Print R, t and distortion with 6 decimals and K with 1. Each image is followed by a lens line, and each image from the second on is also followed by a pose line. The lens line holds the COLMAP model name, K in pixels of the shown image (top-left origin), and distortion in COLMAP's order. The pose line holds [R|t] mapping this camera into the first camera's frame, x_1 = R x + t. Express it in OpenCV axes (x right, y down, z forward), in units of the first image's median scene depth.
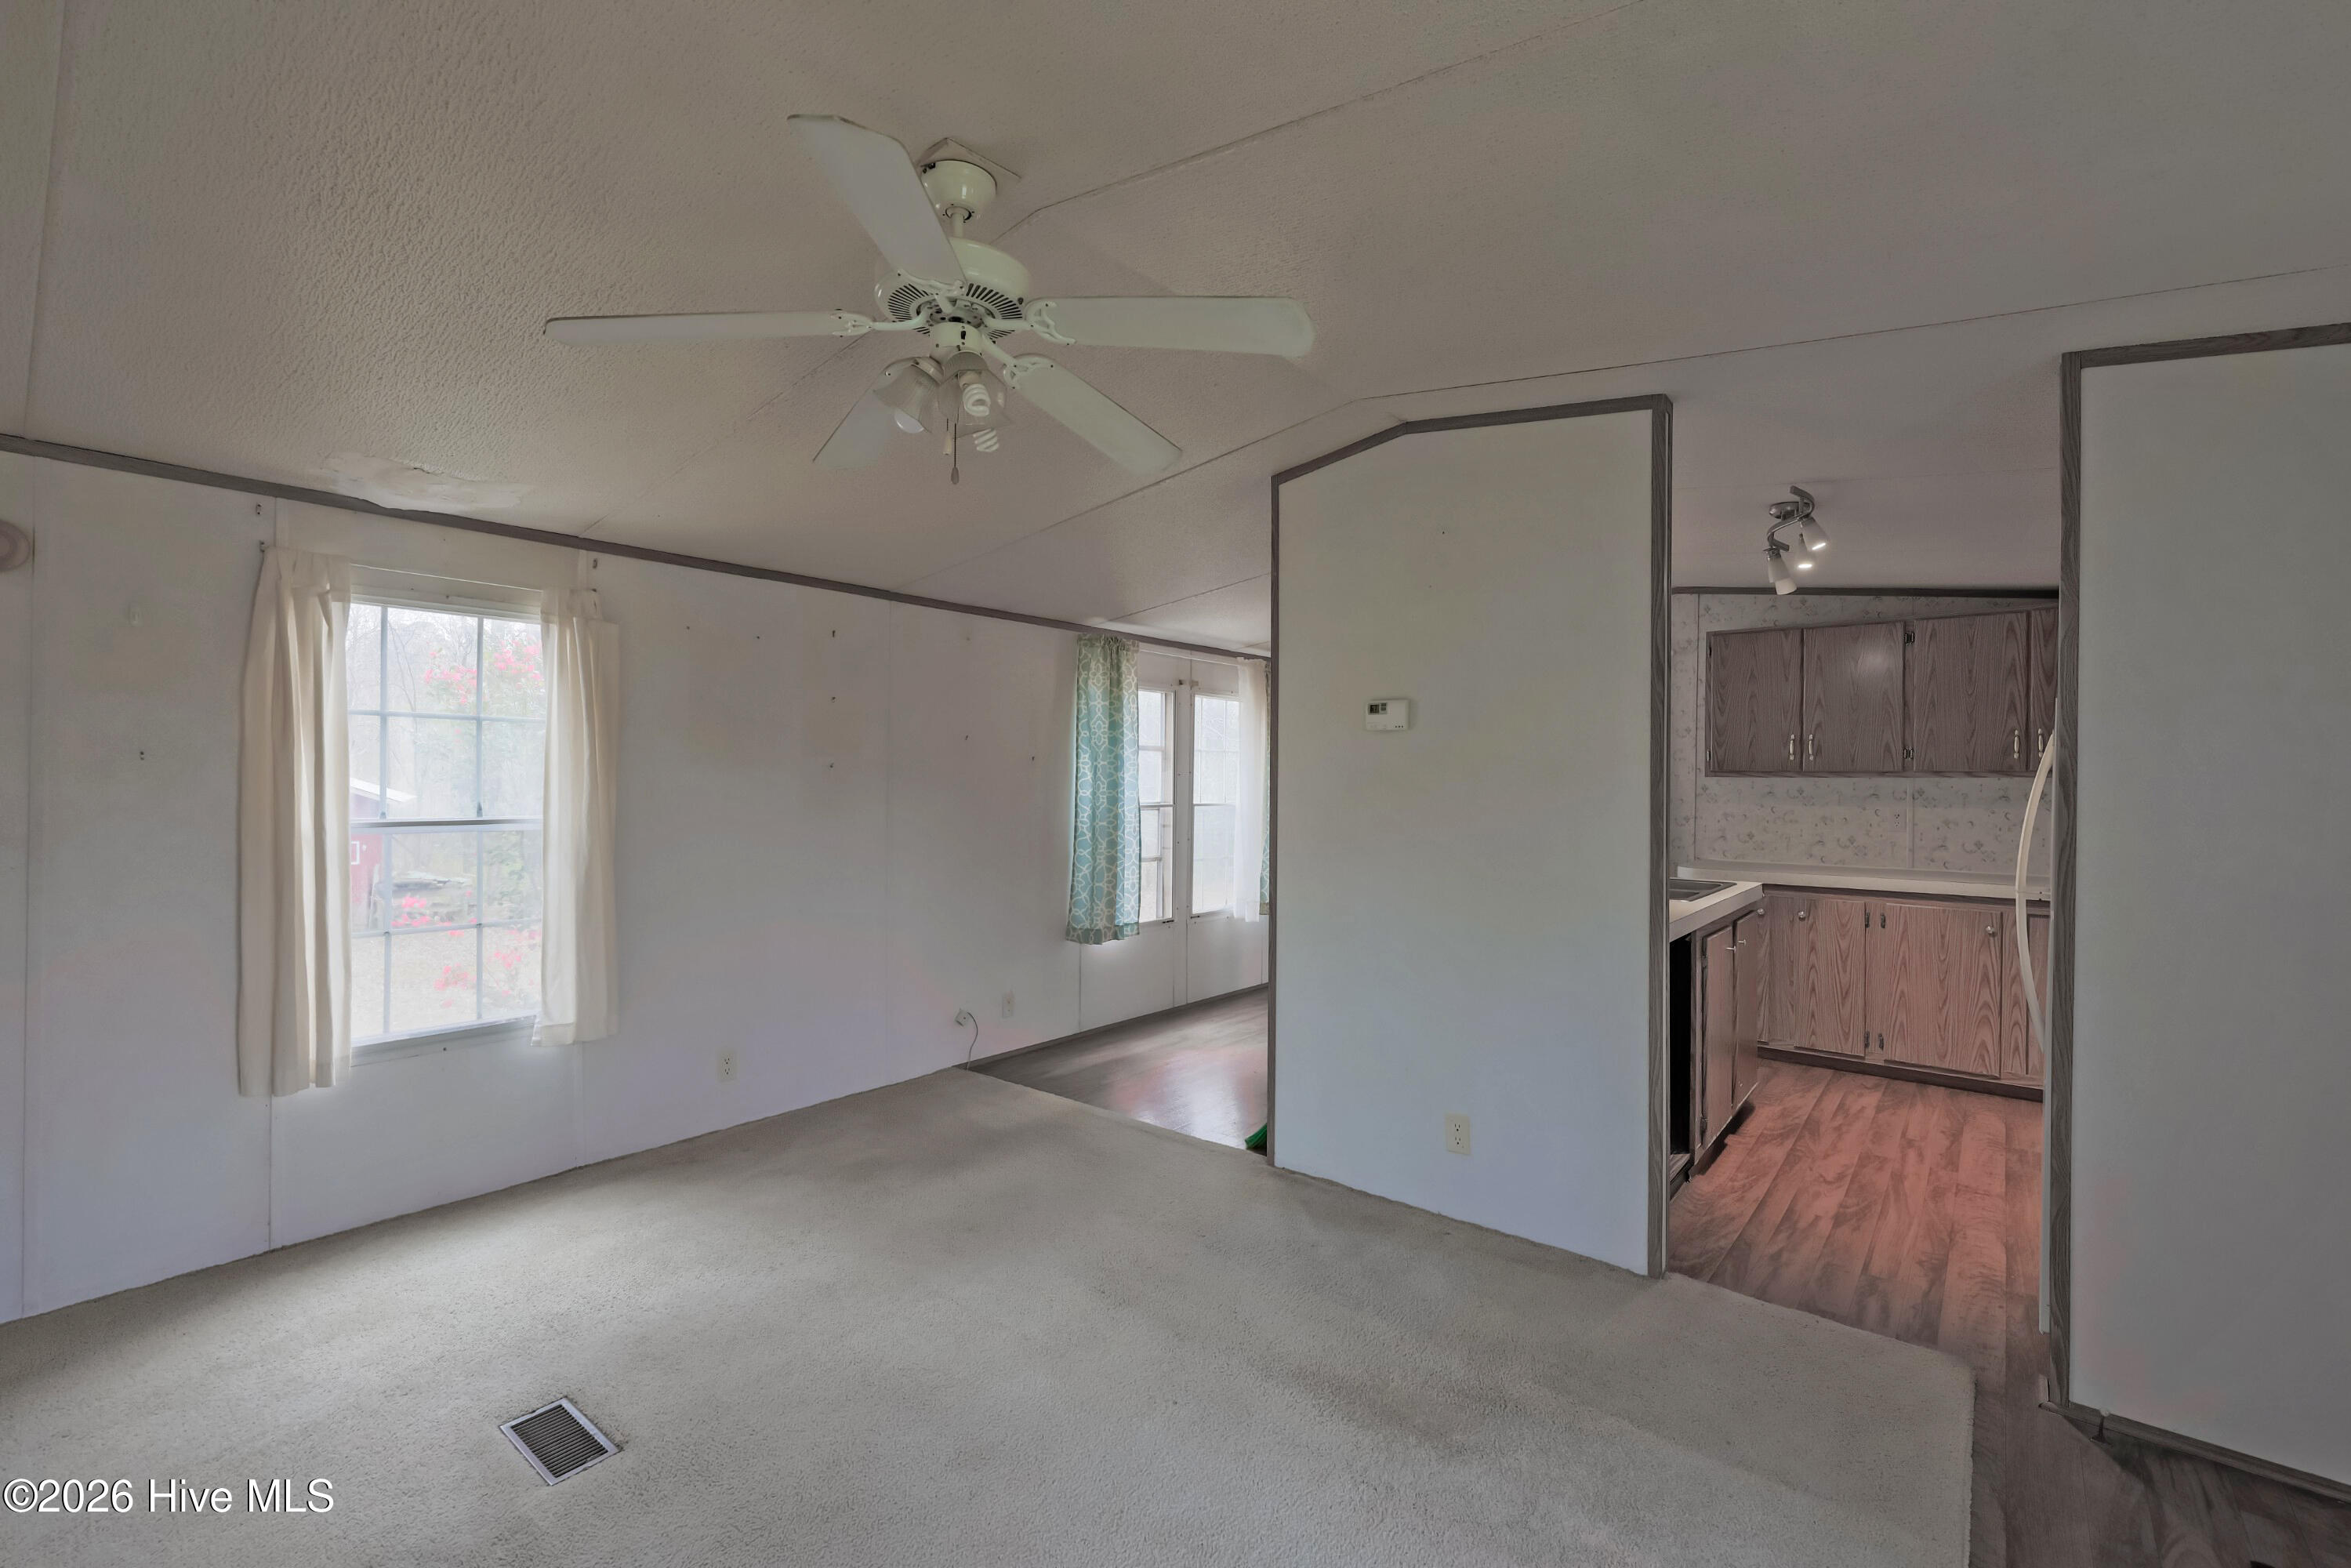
lens RADIAL K [[1003.0, 0, 1182.7], [0, 1003.0, 779.4], [0, 0, 1]] dist [0.013321, -0.001870]
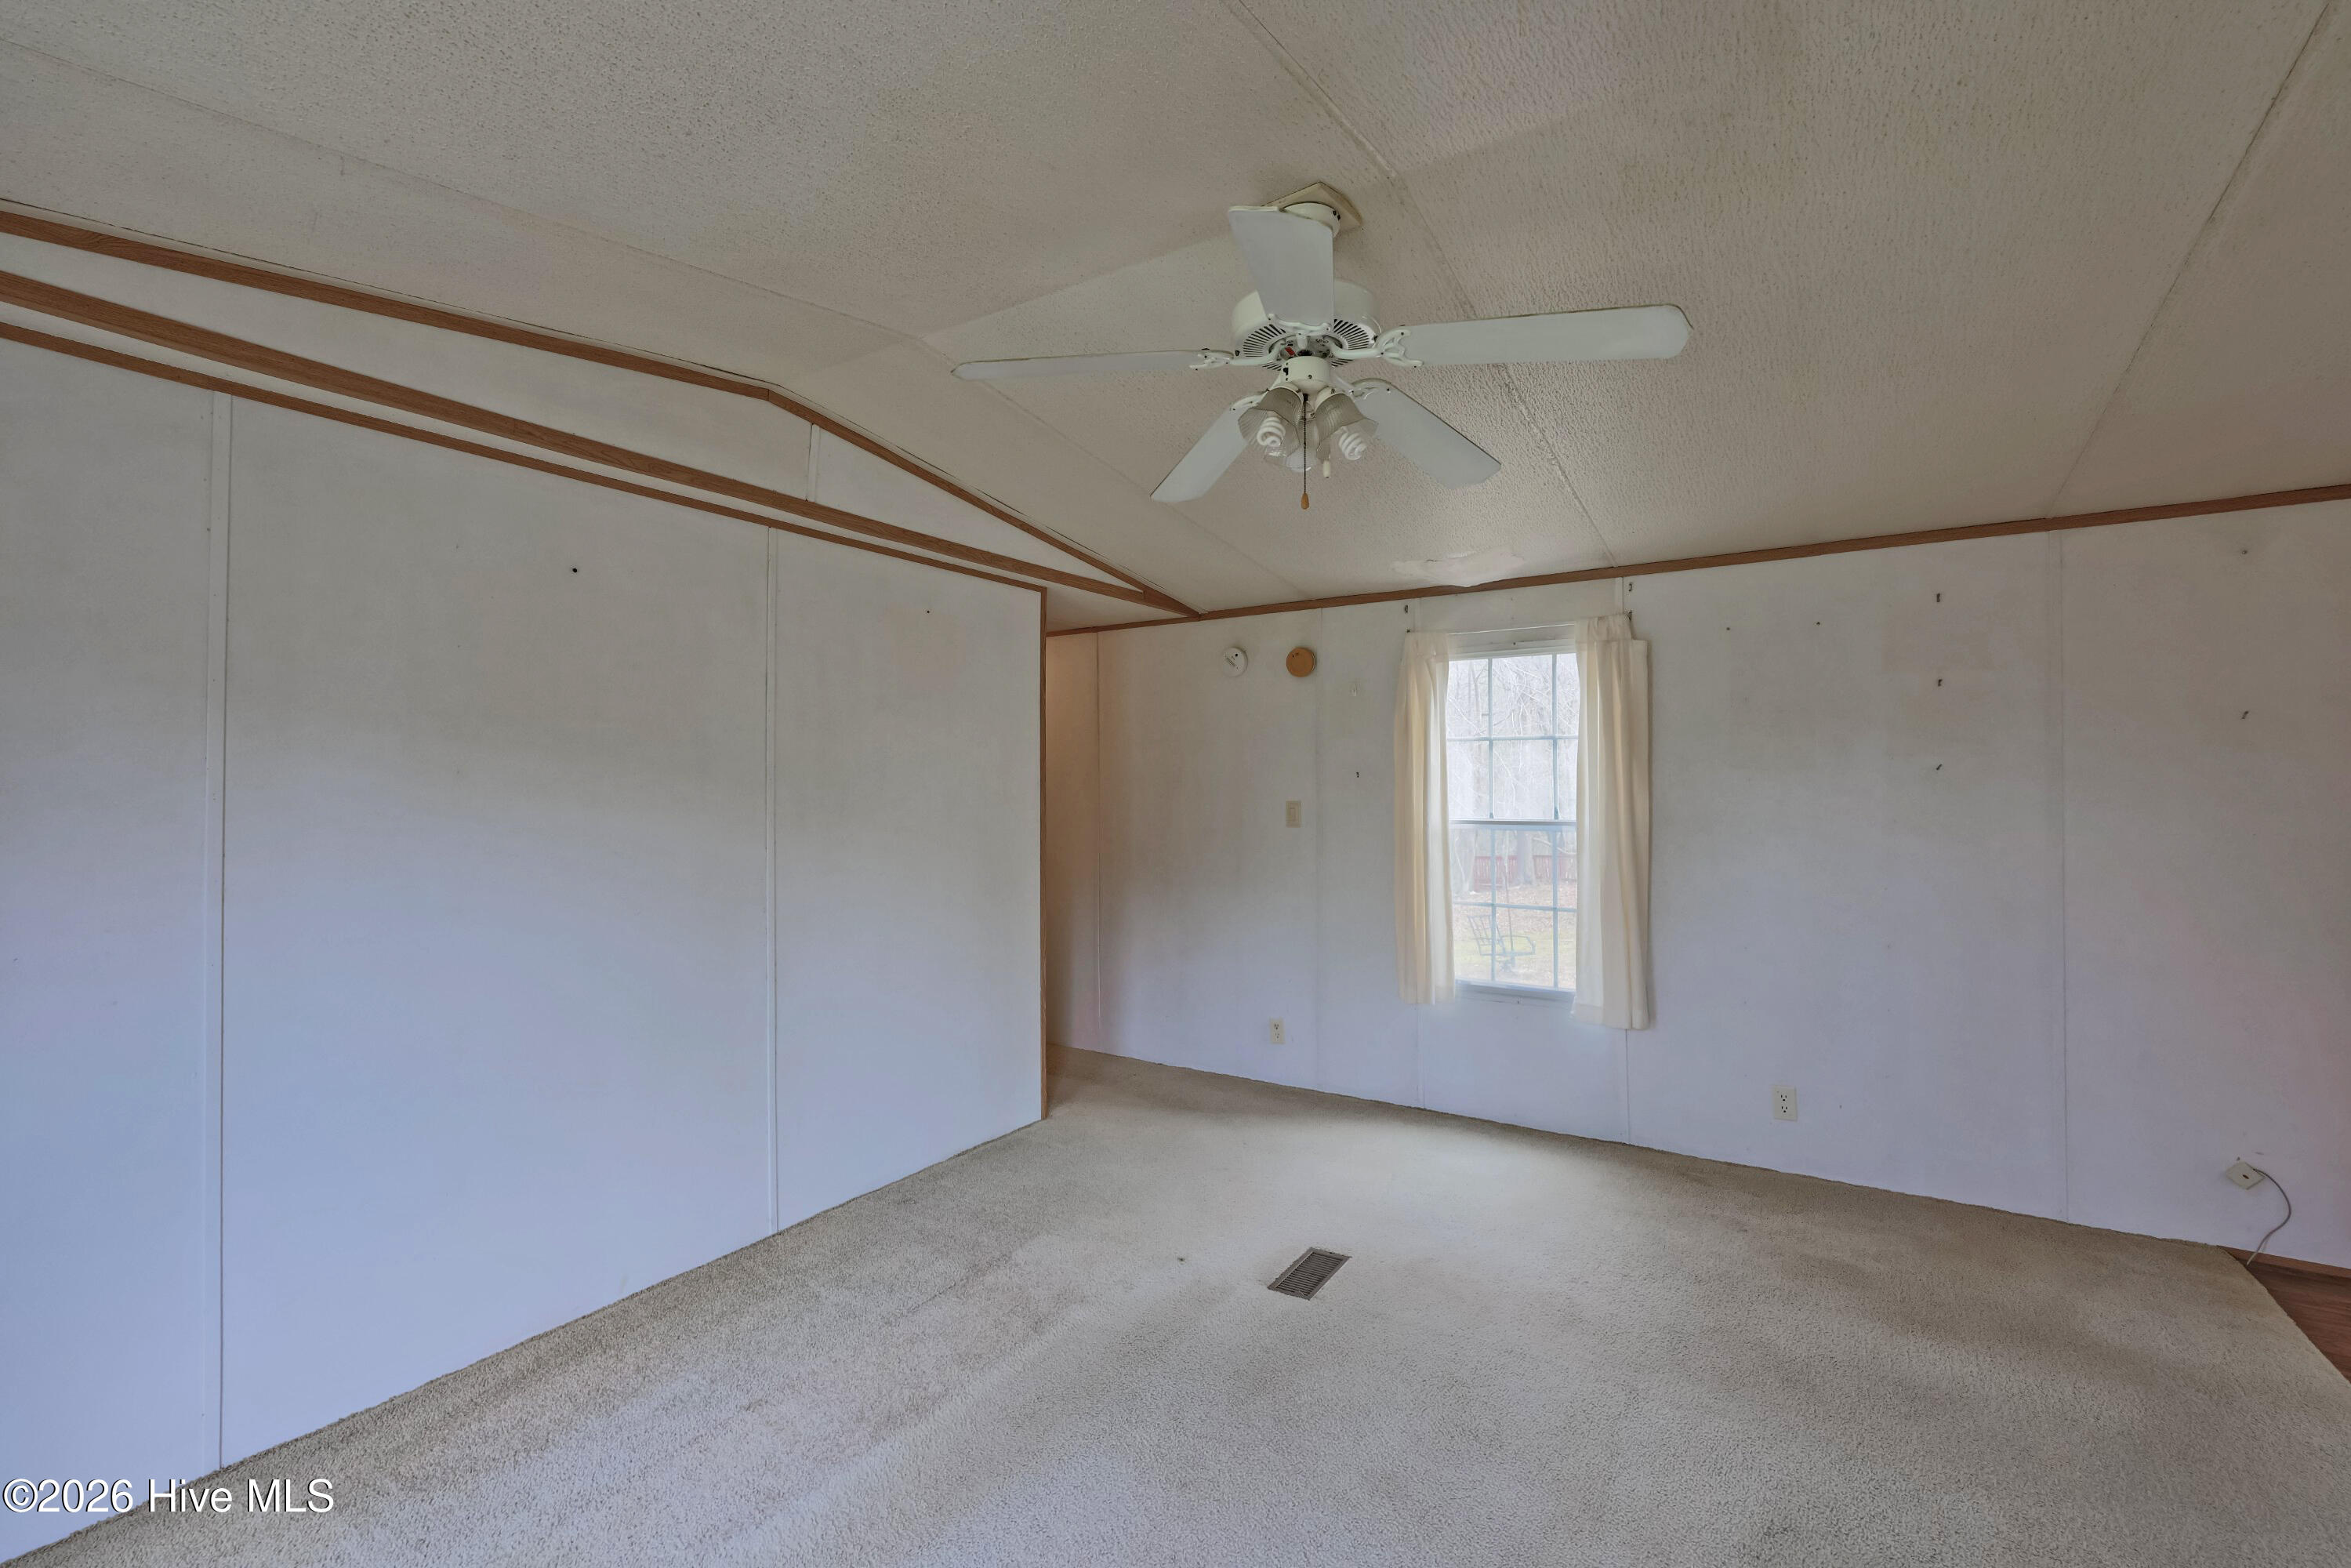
lens RADIAL K [[1003.0, 0, 1192.2], [0, 1003.0, 779.9], [0, 0, 1]] dist [0.013321, -0.001870]
pose [[0.135104, -0.014326, -0.990728, 0.437912], [0.005698, 0.999890, -0.013681, 0.004138], [0.990815, -0.003797, 0.135171, 0.408176]]
